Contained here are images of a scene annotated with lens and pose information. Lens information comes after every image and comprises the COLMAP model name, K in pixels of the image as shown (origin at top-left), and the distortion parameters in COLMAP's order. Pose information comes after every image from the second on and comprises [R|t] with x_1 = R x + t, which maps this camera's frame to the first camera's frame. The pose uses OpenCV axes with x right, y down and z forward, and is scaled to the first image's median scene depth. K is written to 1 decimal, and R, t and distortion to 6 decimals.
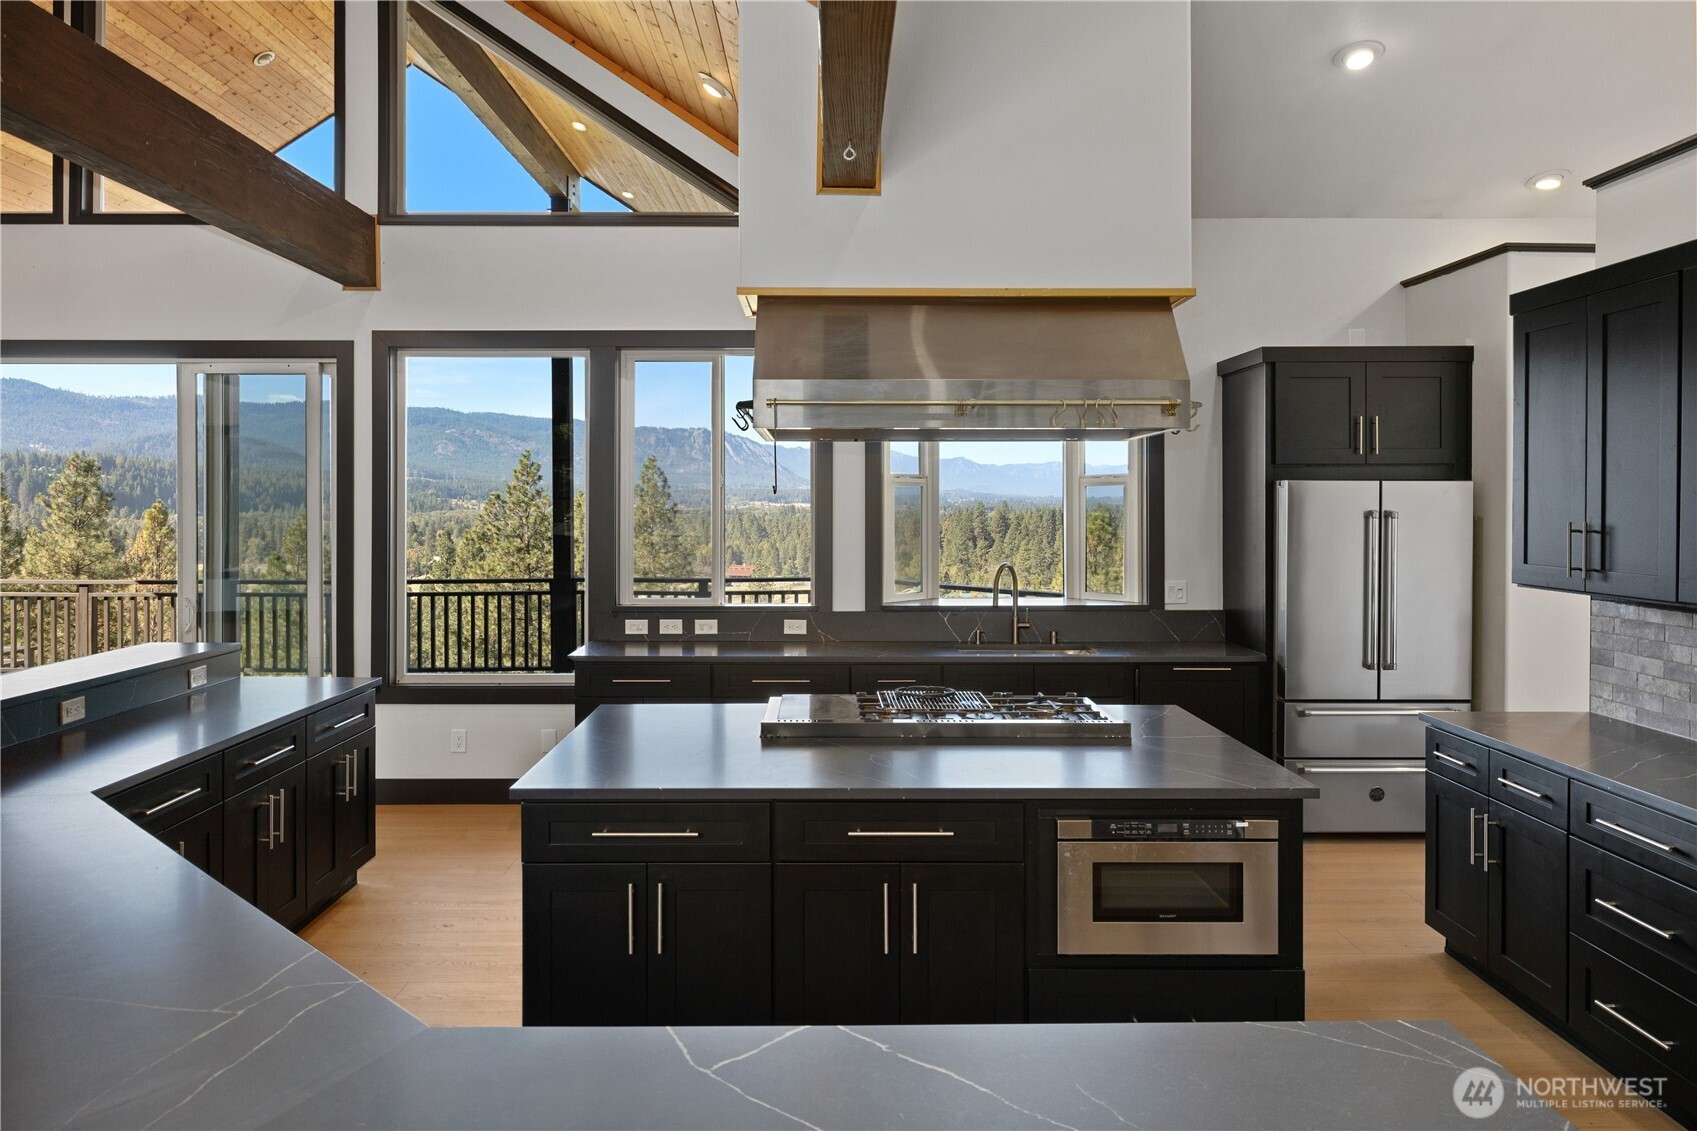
lens RADIAL K [[1159.0, 0, 833.0], [0, 1159.0, 506.4], [0, 0, 1]] dist [-0.006978, 0.001750]
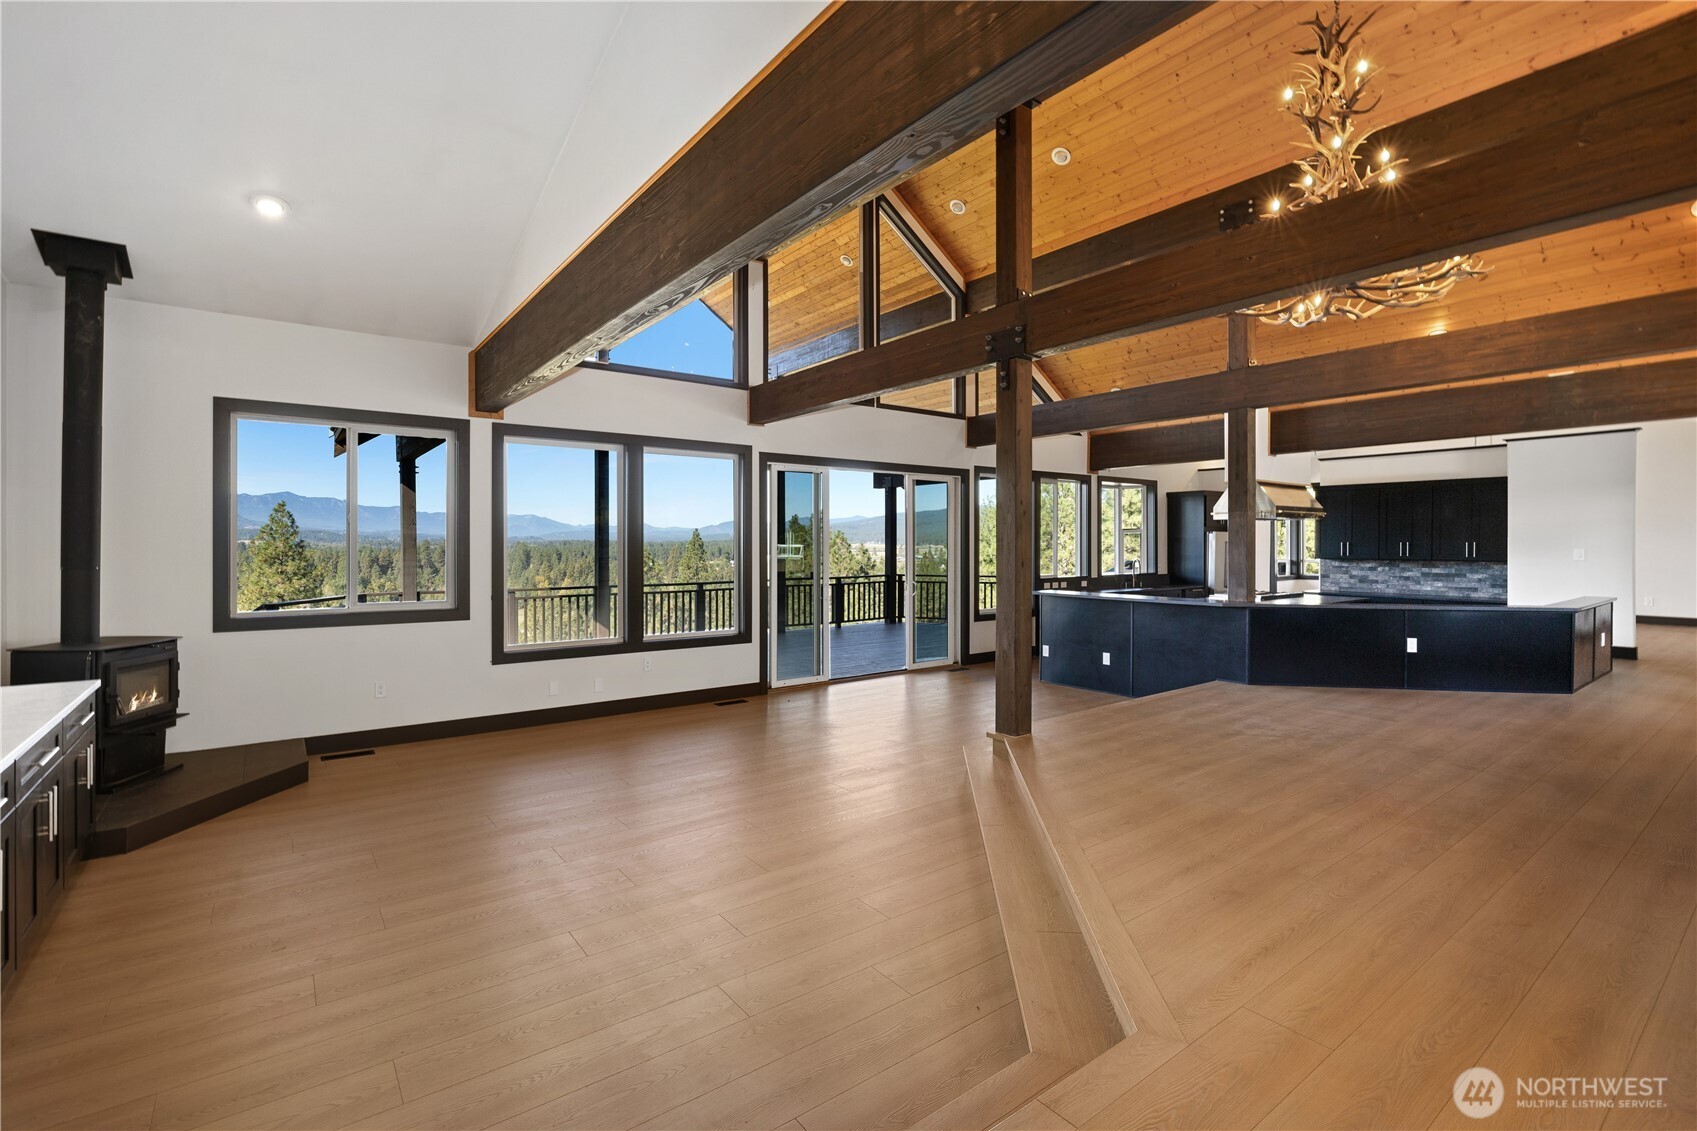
lens RADIAL K [[769.9, 0, 833.3], [0, 769.9, 540.4], [0, 0, 1]] dist [-0.017862, -0.000228]
pose [[0.806266, 0.001058, 0.591552, -1.575075], [0.000856, 0.999995, -0.002955, 0.006943], [-0.591552, 0.002889, 0.806262, -0.106833]]
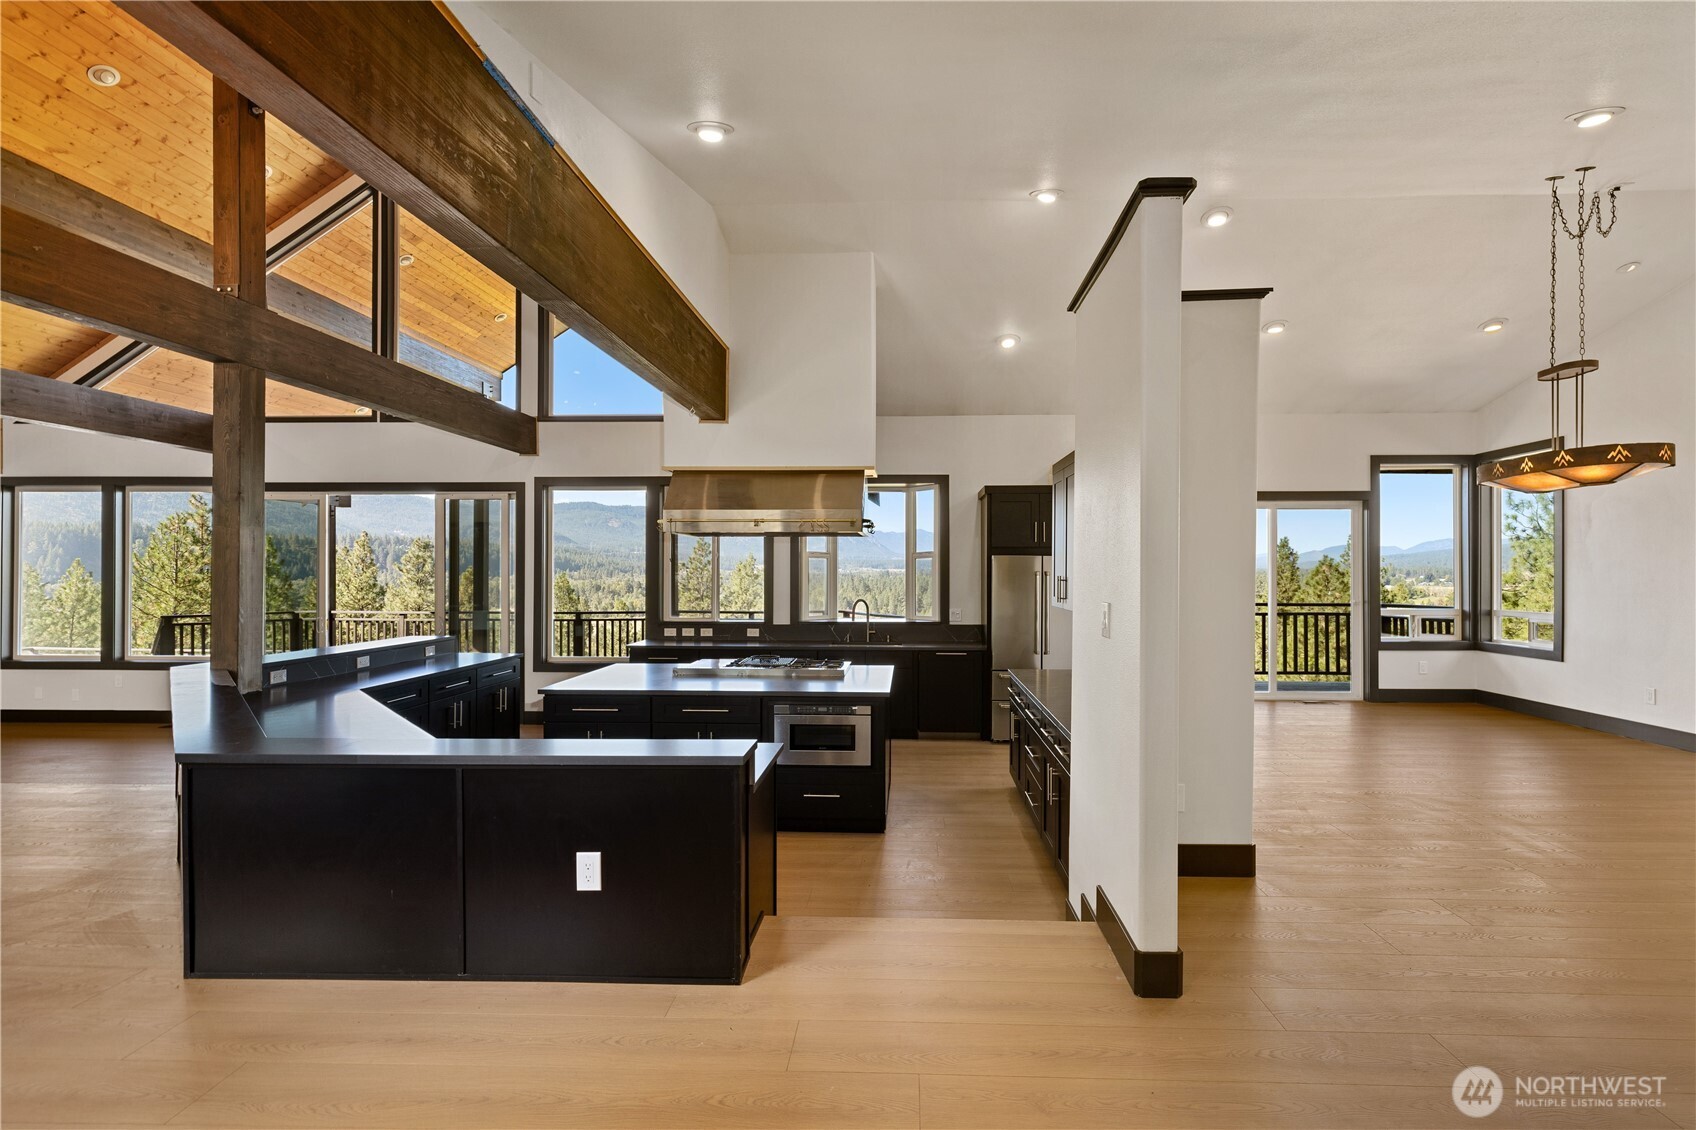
lens RADIAL K [[768.4, 0, 882.5], [0, 768.4, 566.7], [0, 0, 1]] dist [0.000752, 0.001198]
pose [[0.999142, 0.000627, -0.041399, 0.230398], [-0.000871, 0.999982, -0.005886, 0.003703], [0.041395, 0.005917, 0.999125, -0.246352]]
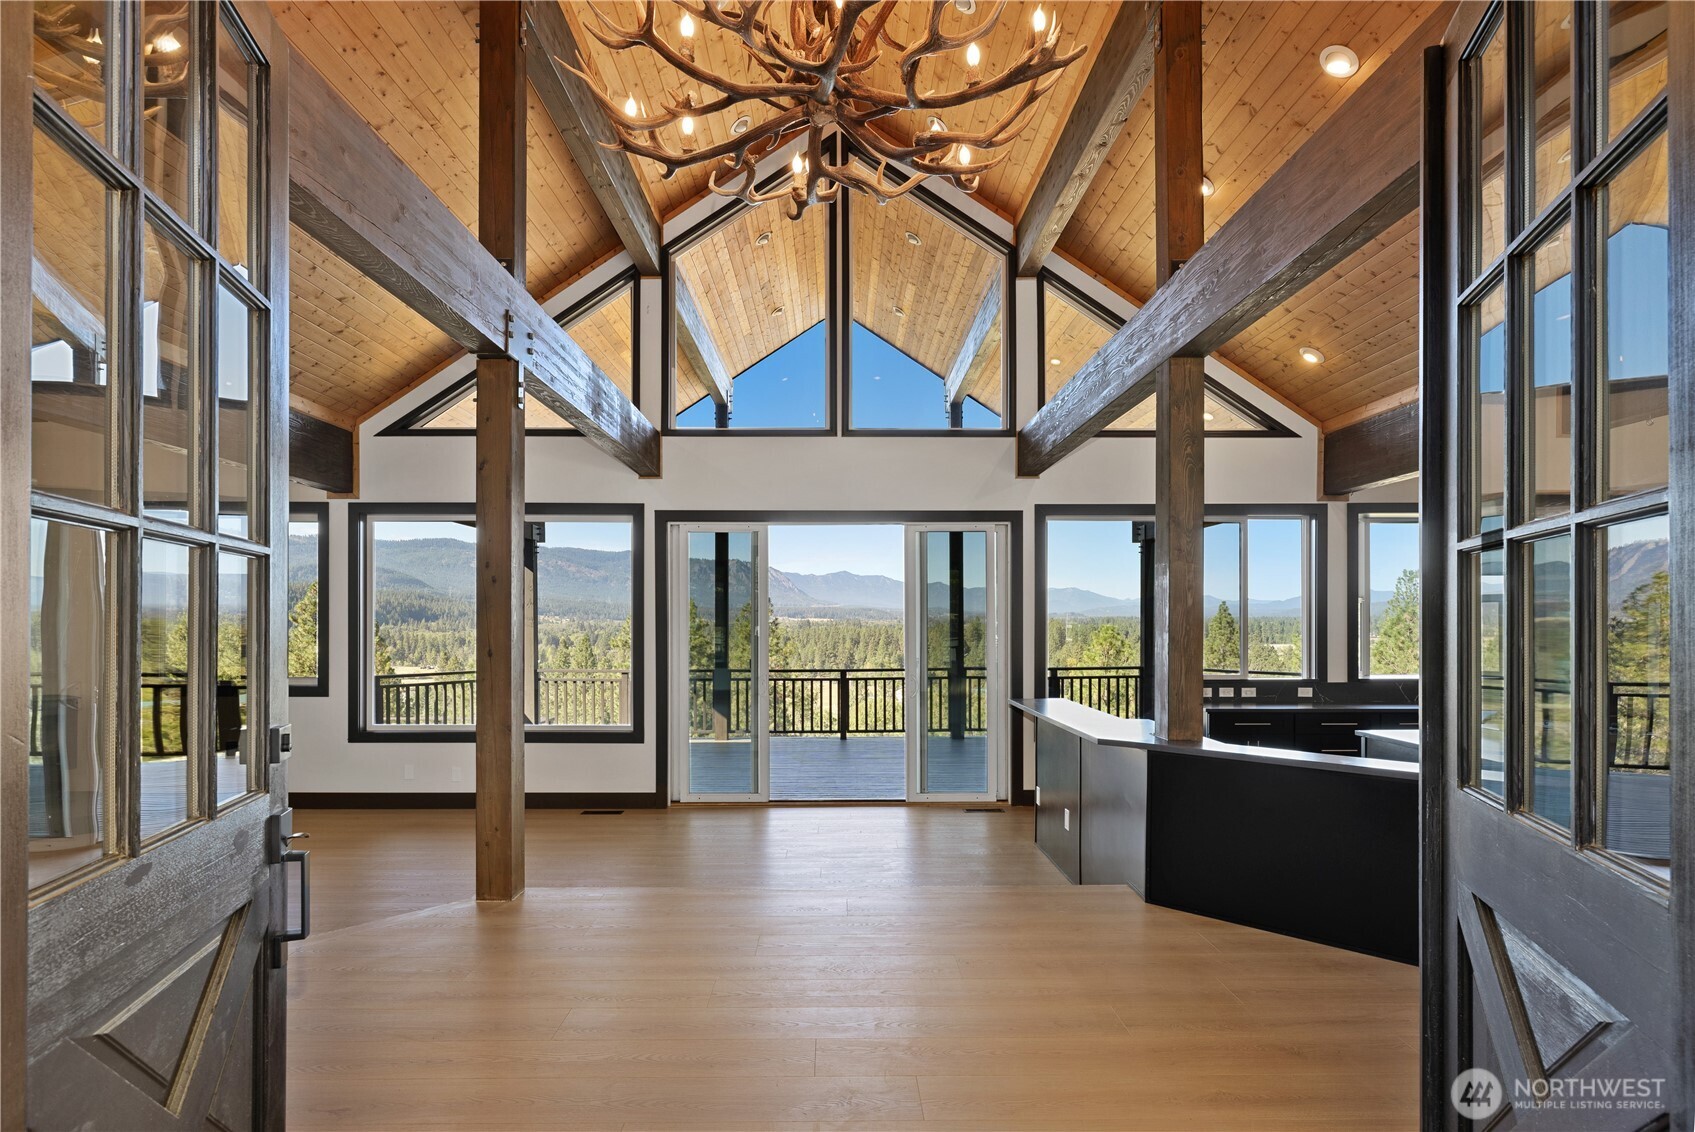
lens RADIAL K [[912.2, 0, 834.3], [0, 912.2, 616.7], [0, 0, 1]] dist [-0.006048, -0.000012]
pose [[0.999997, -0.001477, -0.002079, -0.669452], [0.001468, 0.999989, -0.004428, 0.005964], [0.002085, 0.004425, 0.999988, -0.240081]]
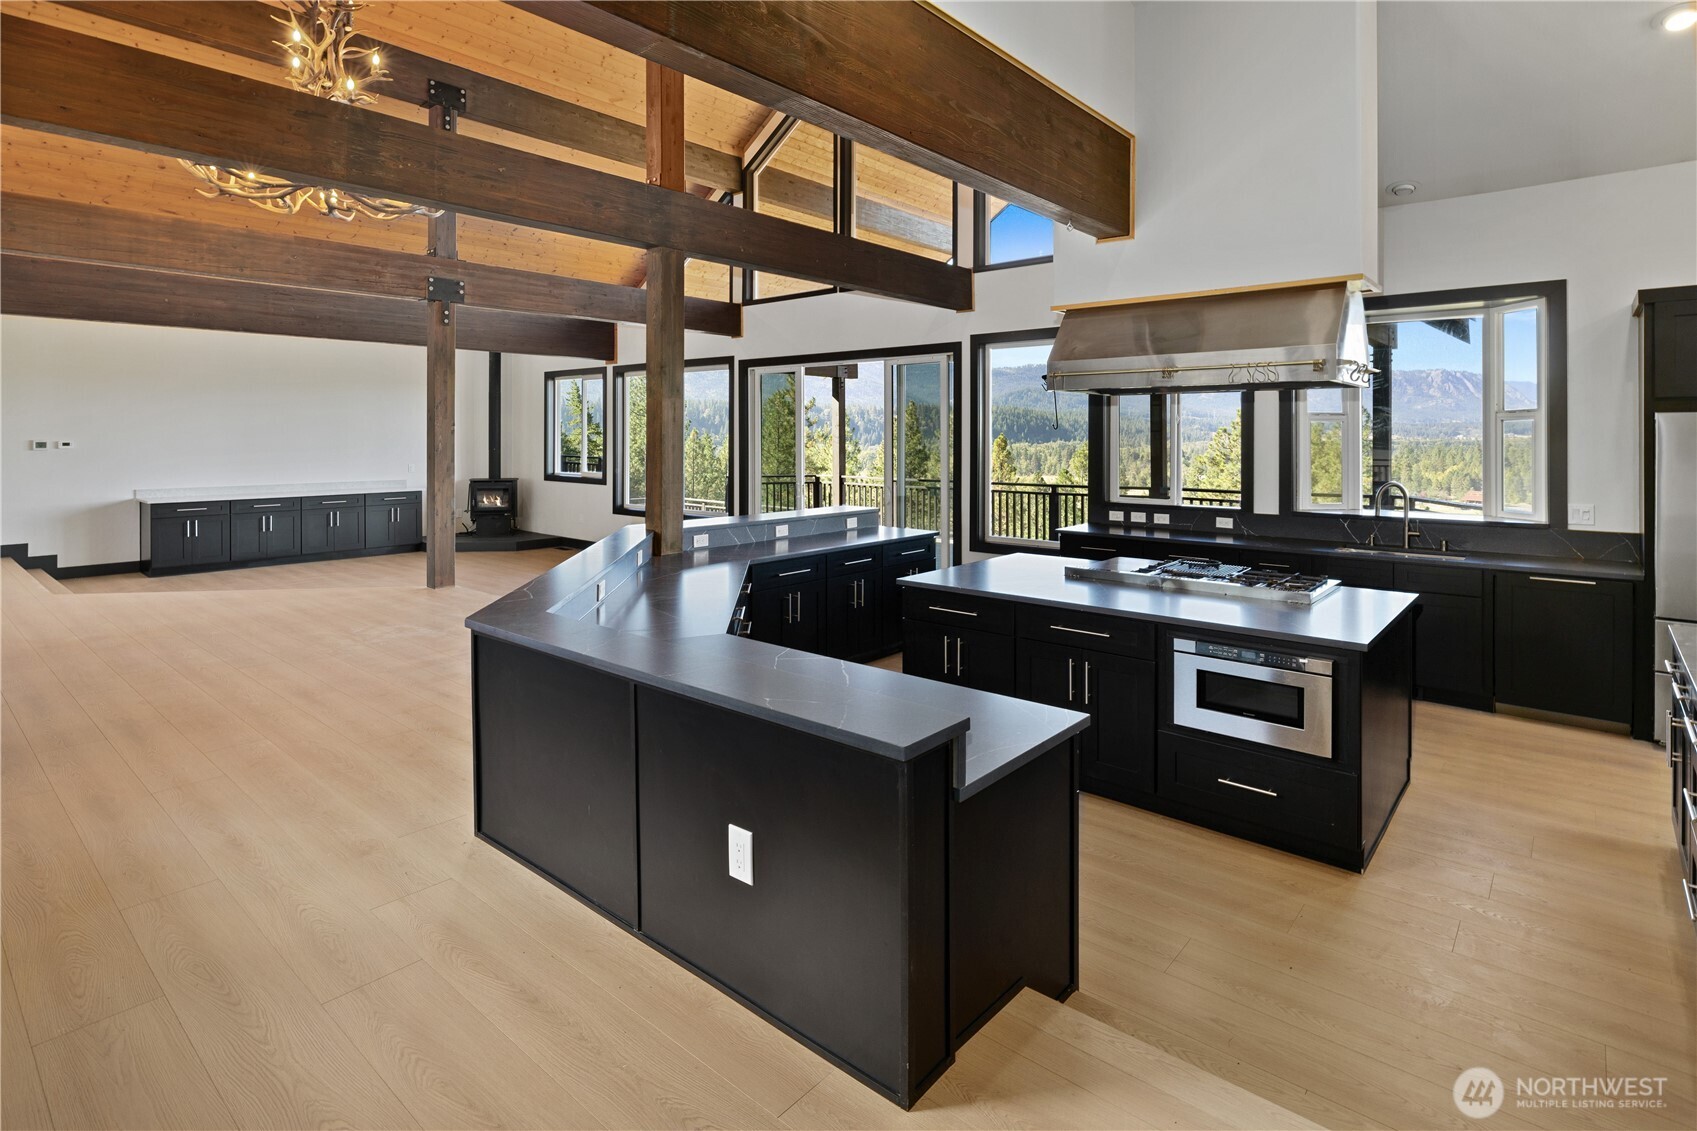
lens RADIAL K [[852.5, 0, 854.8], [0, 852.5, 435.8], [0, 0, 1]] dist [-0.006887, 0.002652]
pose [[0.754025, -0.000815, -0.656846, 0.306555], [-0.000680, 0.999998, -0.002021, 0.001126], [0.656846, 0.001970, 0.754022, -0.070600]]
